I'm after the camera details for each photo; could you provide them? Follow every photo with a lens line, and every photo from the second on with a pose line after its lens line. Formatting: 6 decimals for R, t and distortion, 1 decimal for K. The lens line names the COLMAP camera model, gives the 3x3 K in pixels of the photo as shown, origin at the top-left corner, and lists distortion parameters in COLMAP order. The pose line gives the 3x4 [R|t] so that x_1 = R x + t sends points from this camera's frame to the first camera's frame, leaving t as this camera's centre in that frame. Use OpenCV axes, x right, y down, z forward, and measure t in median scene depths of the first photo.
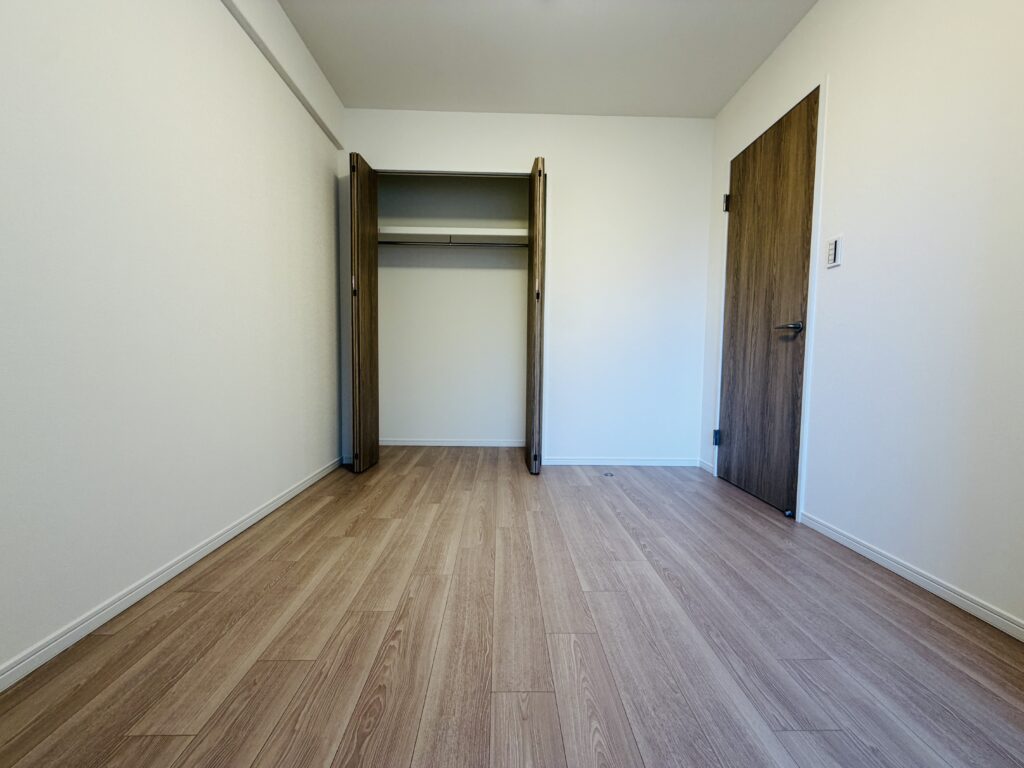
lens RADIAL K [[410.4, 0, 510.6], [0, 410.4, 382.3], [0, 0, 1]] dist [0.001692, 0.000099]
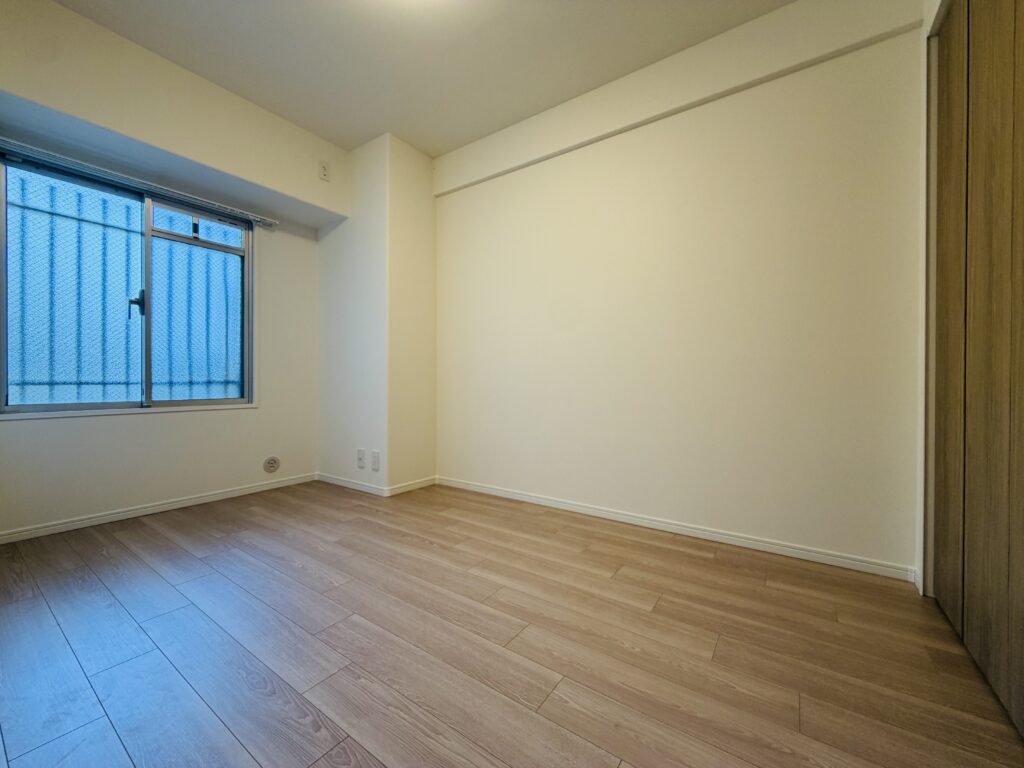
lens RADIAL K [[410.4, 0, 510.6], [0, 410.4, 382.3], [0, 0, 1]] dist [0.001692, 0.000099]
pose [[-0.592151, -0.011308, -0.805748, 0.597704], [-0.061069, 0.997656, 0.030880, -0.090089], [0.803510, 0.067492, -0.591453, 1.446656]]
